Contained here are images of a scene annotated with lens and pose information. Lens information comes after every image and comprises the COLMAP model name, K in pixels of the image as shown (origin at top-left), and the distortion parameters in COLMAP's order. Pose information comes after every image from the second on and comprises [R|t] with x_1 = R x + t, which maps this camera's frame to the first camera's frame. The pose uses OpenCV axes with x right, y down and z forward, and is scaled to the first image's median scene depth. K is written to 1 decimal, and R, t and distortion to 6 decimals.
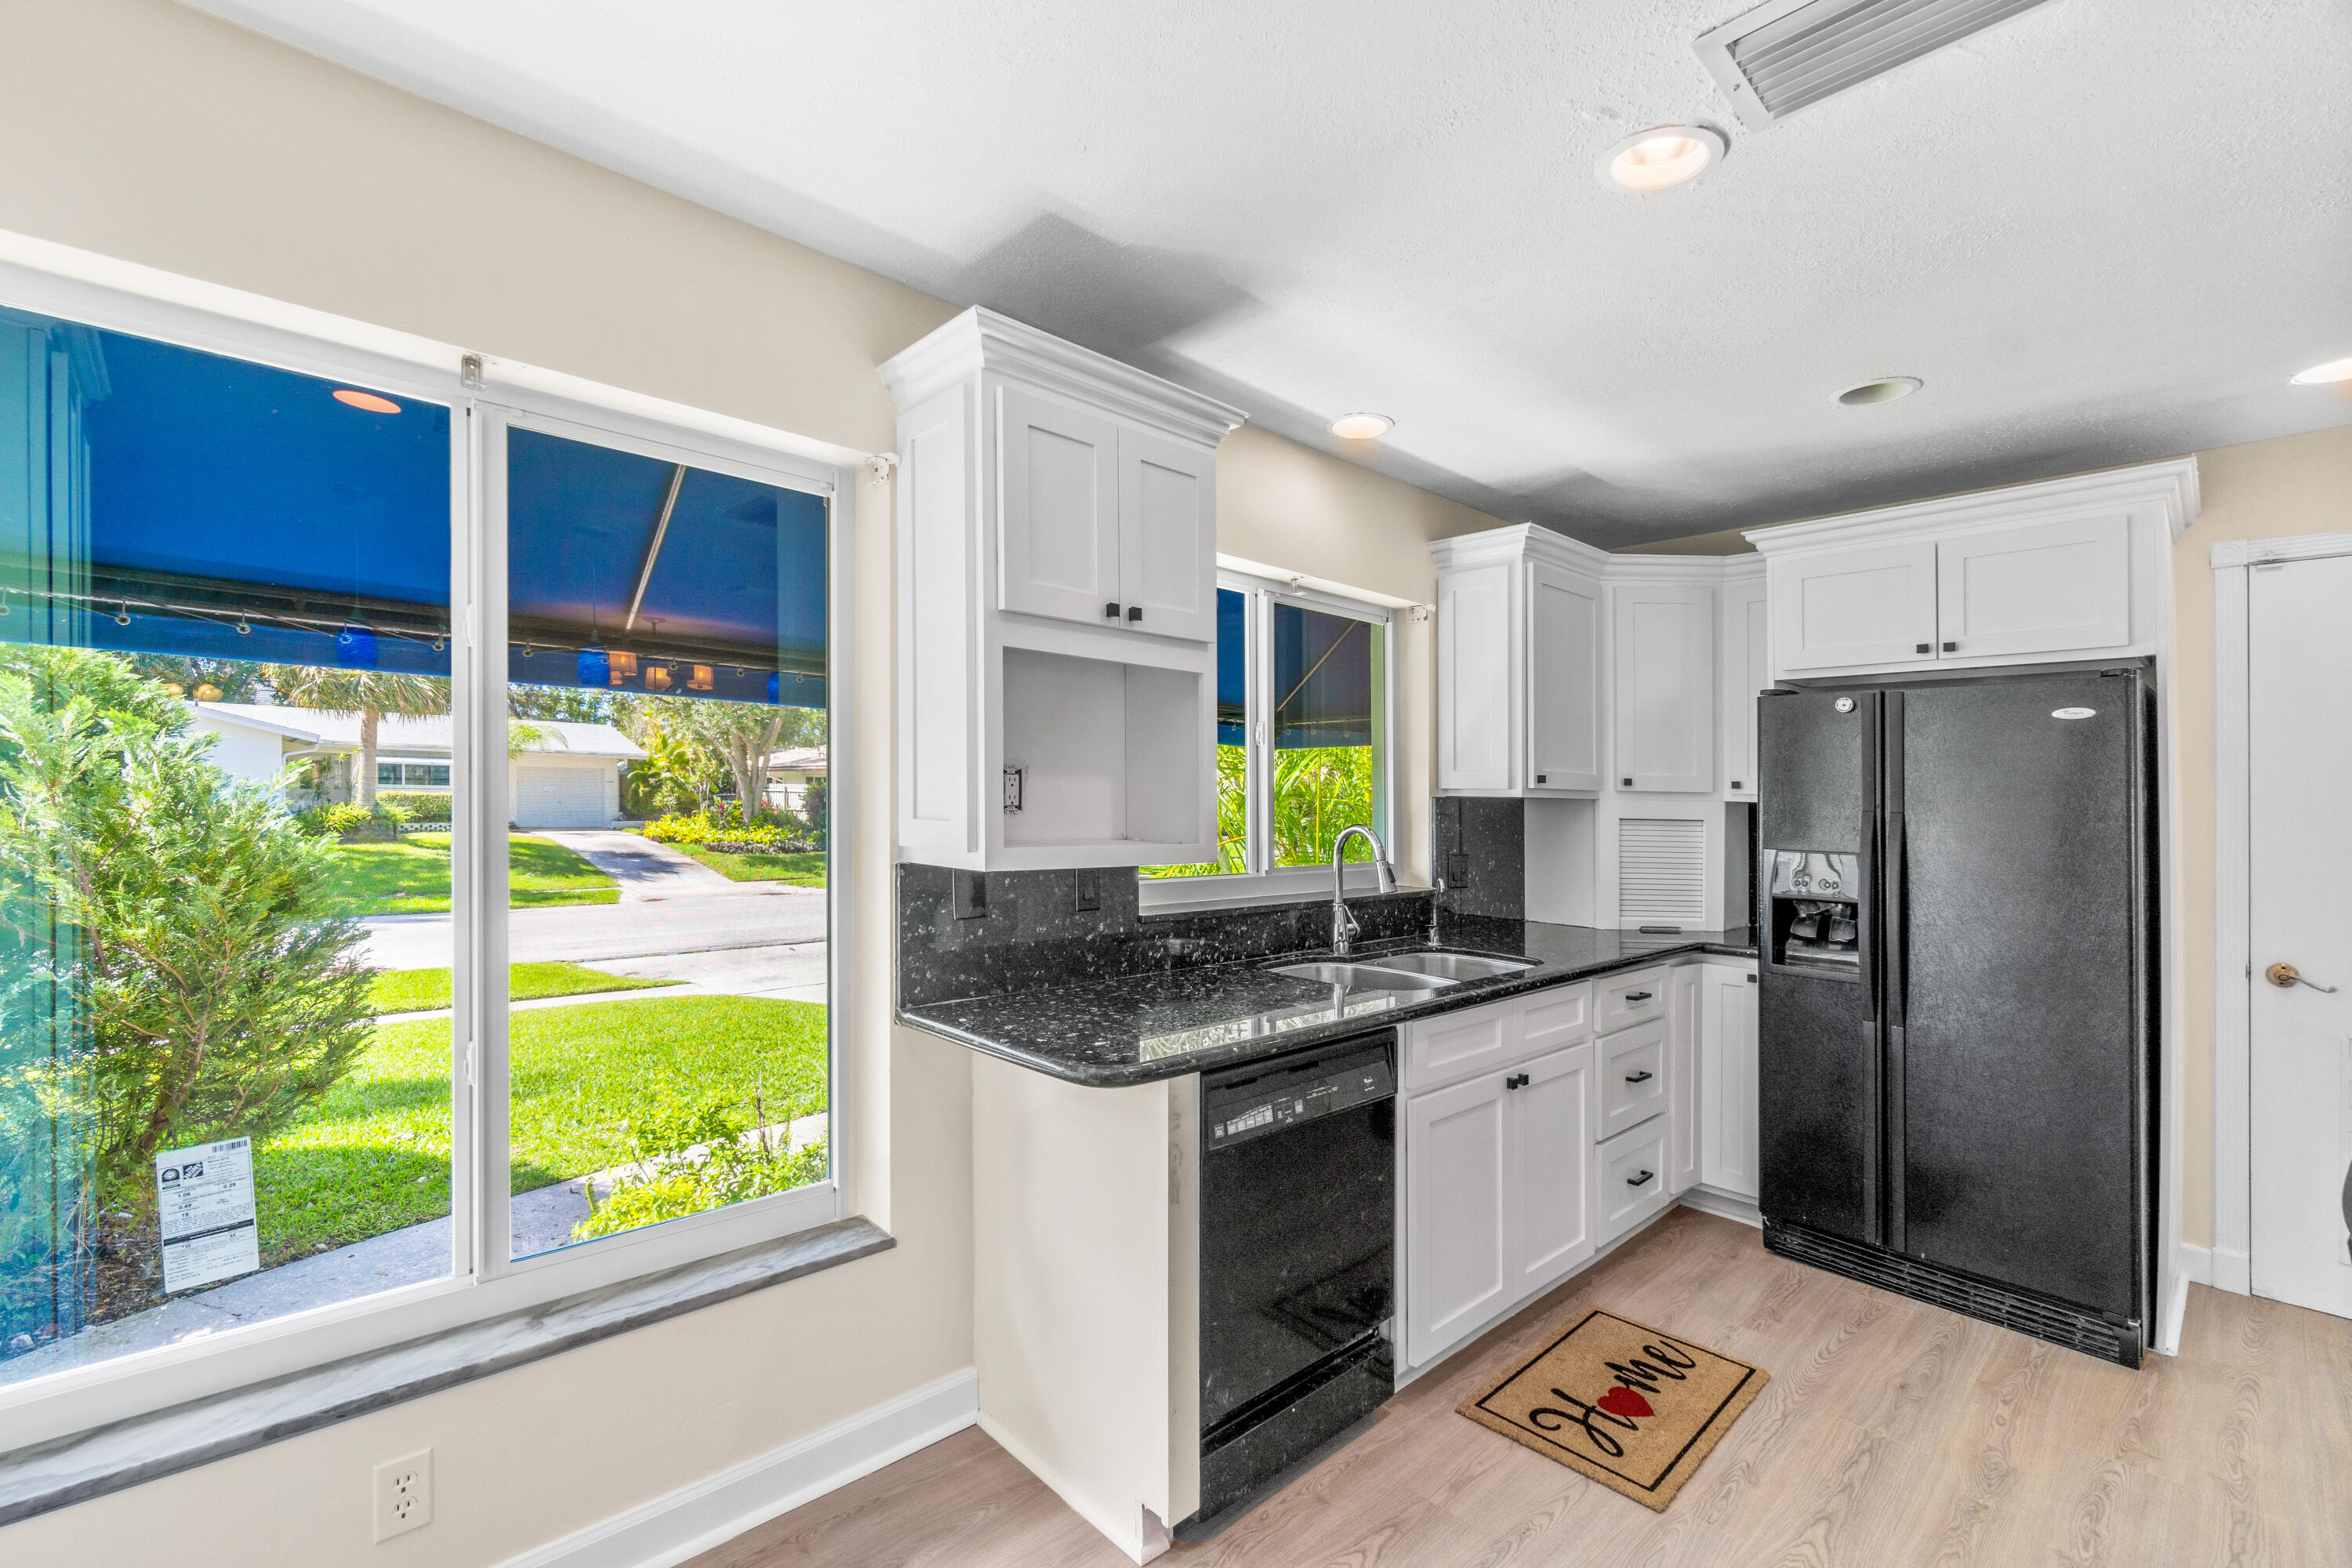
lens RADIAL K [[1016.5, 0, 1175.2], [0, 1016.5, 781.2], [0, 0, 1]] dist [0.001113, 0.000714]
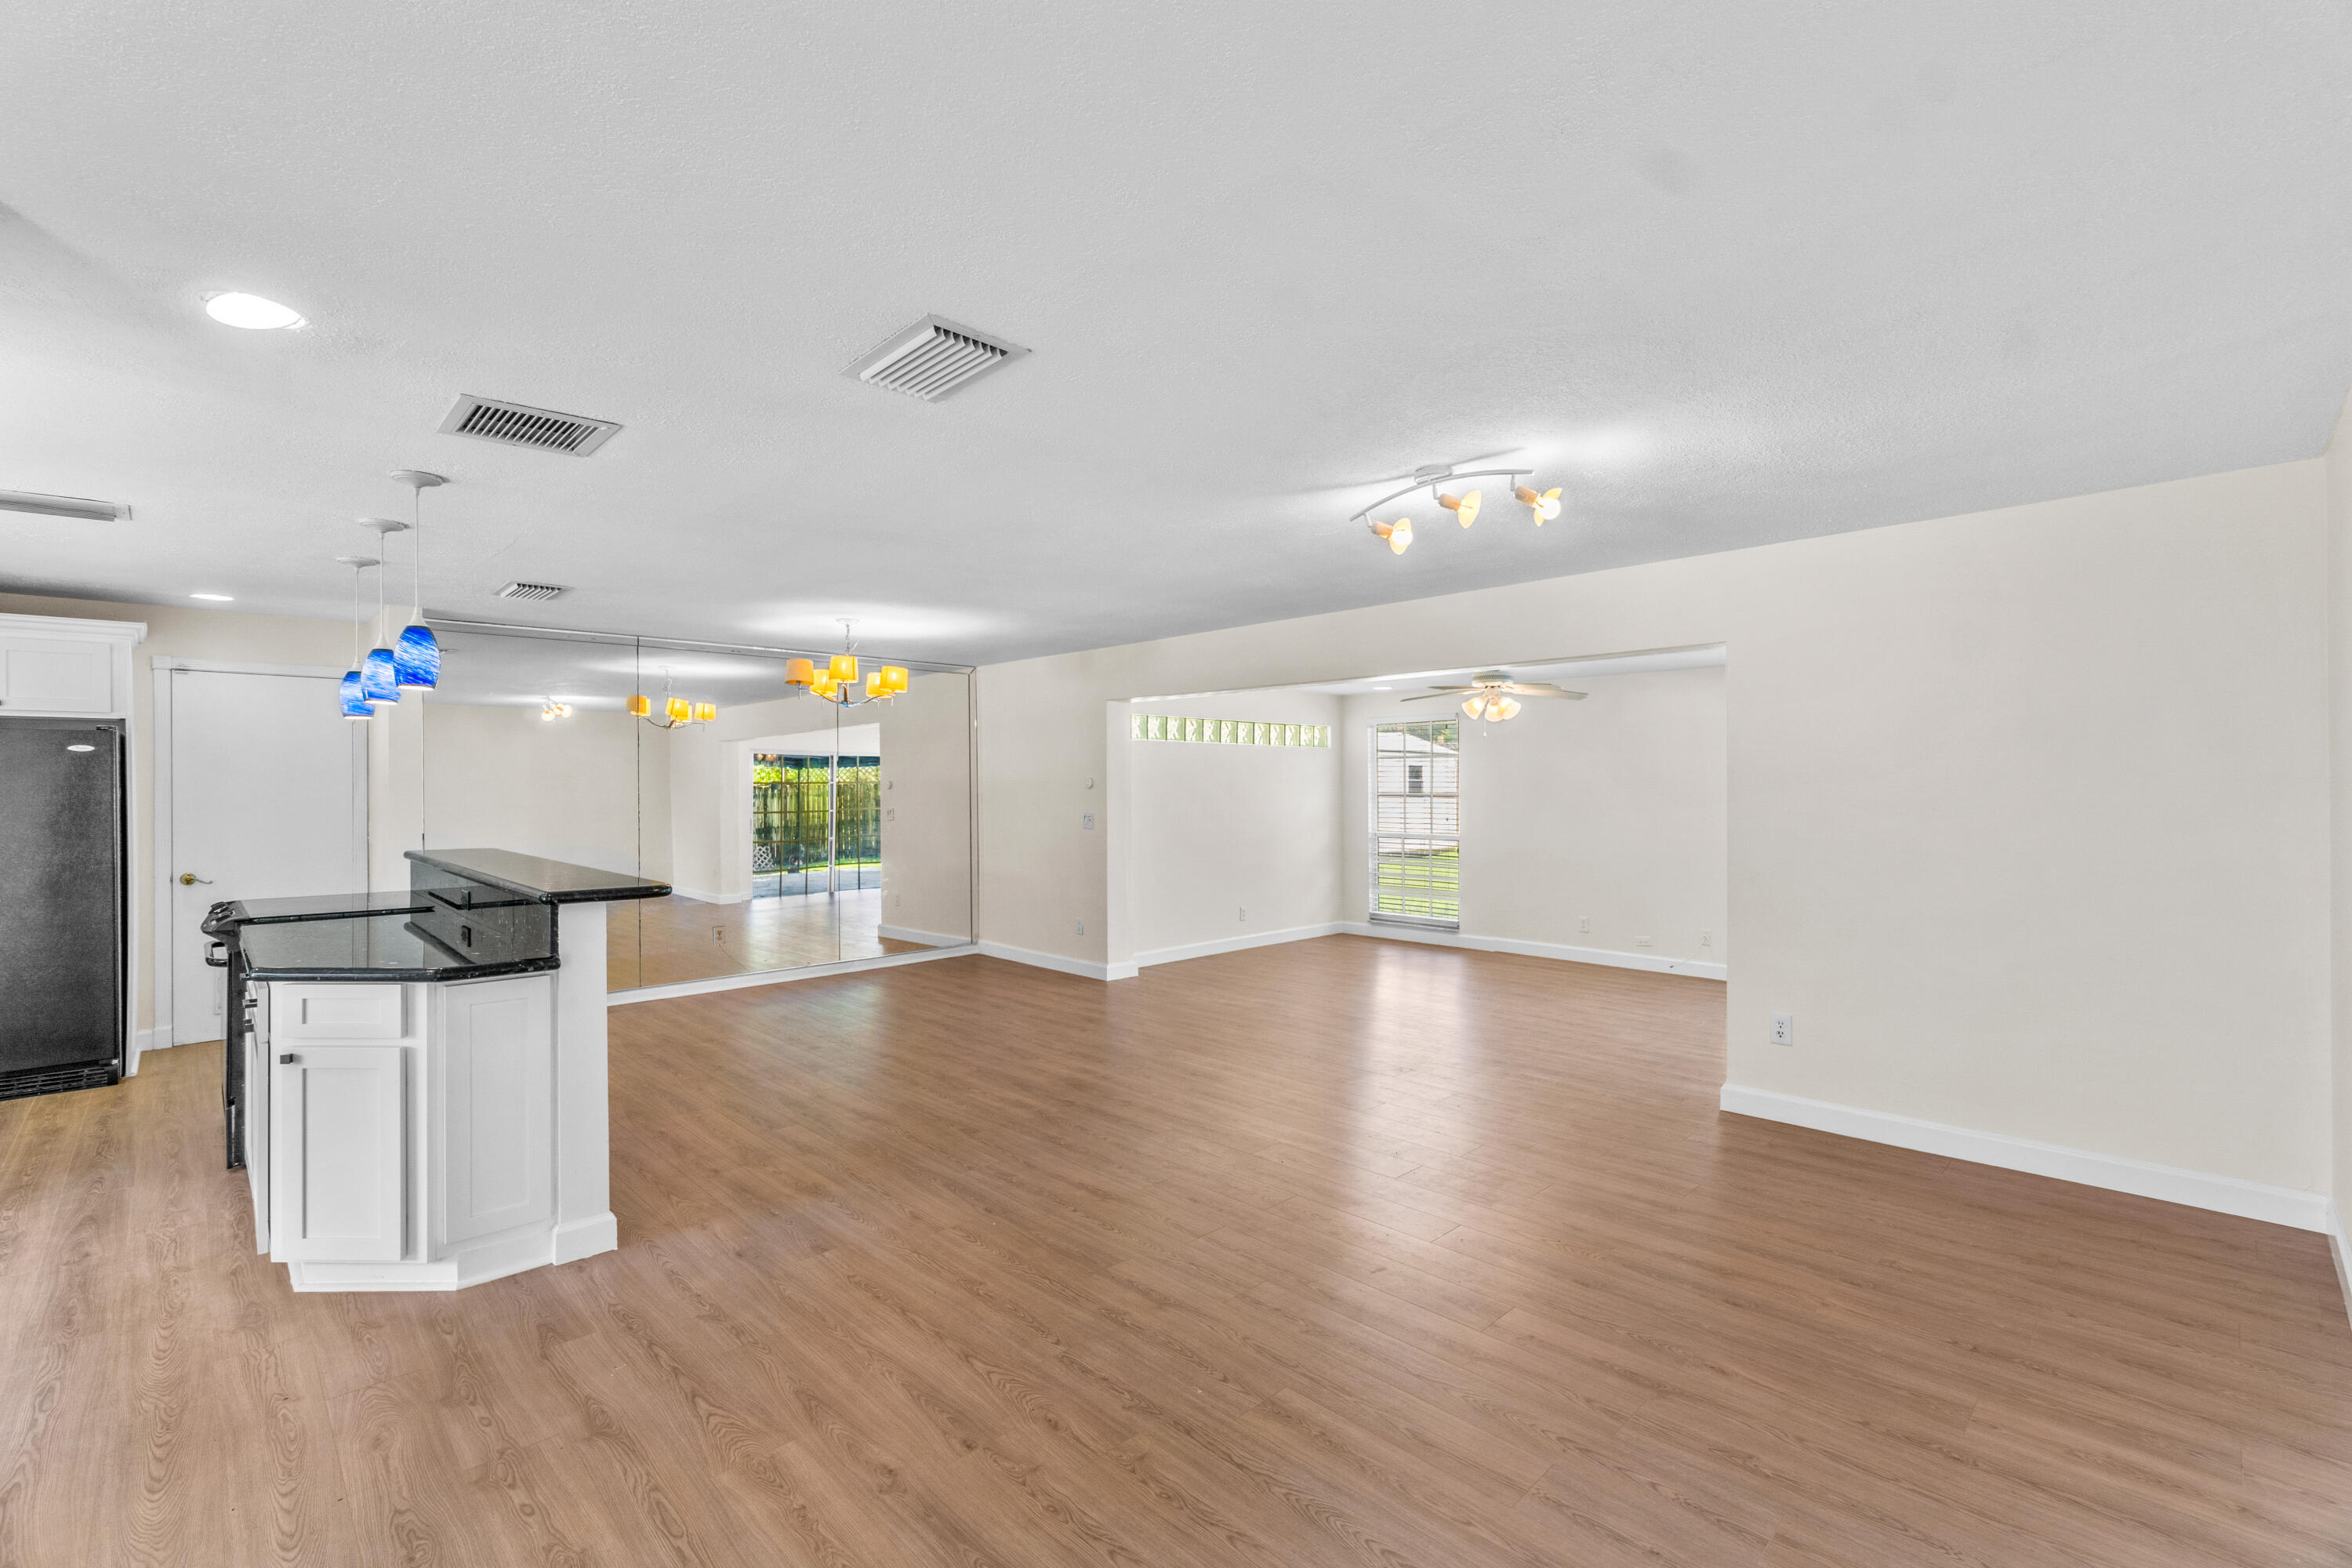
lens RADIAL K [[993.5, 0, 1183.8], [0, 993.5, 774.1], [0, 0, 1]] dist [-0.010524, 0.000159]
pose [[-0.037907, -0.008945, 0.999241, -0.904488], [-0.010271, 0.999911, 0.008562, -0.050528], [-0.999228, -0.009939, -0.037995, -0.869571]]
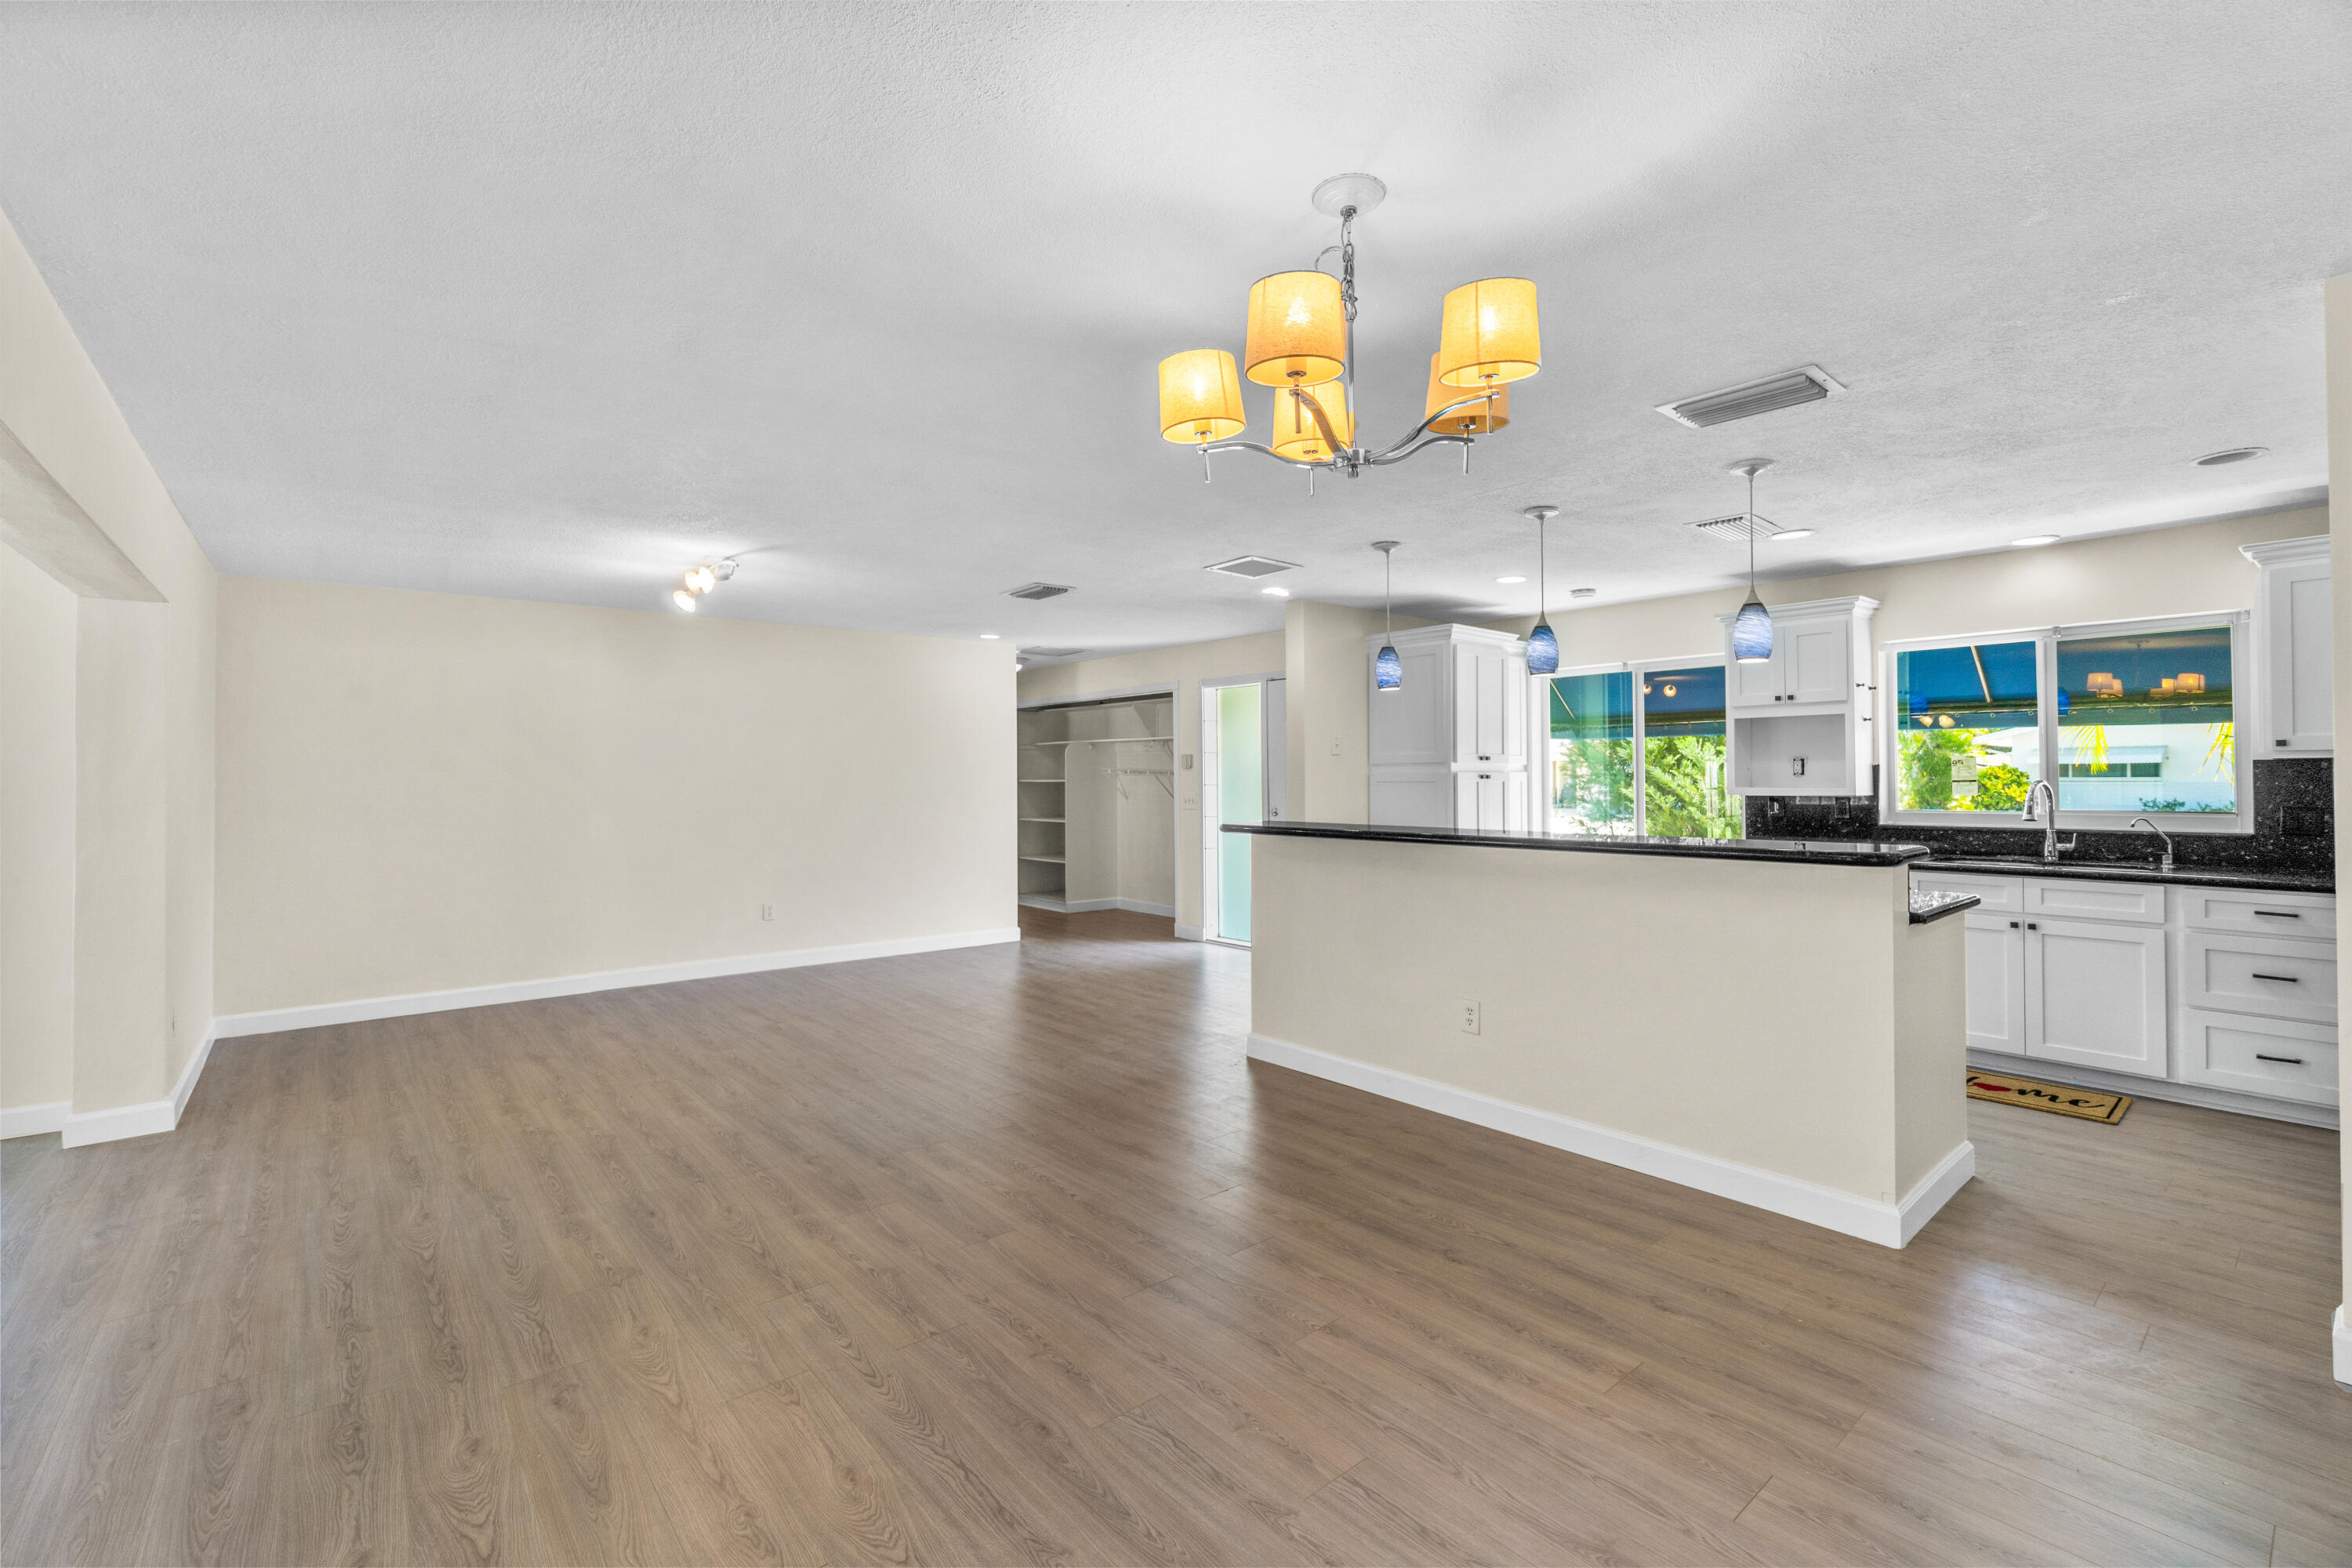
lens RADIAL K [[993.5, 0, 1183.8], [0, 993.5, 774.1], [0, 0, 1]] dist [-0.010524, 0.000159]
pose [[-0.042962, -0.025808, -0.998743, 1.899645], [0.018156, 0.999481, -0.026609, 0.050568], [0.998912, -0.019276, -0.042471, -0.320656]]
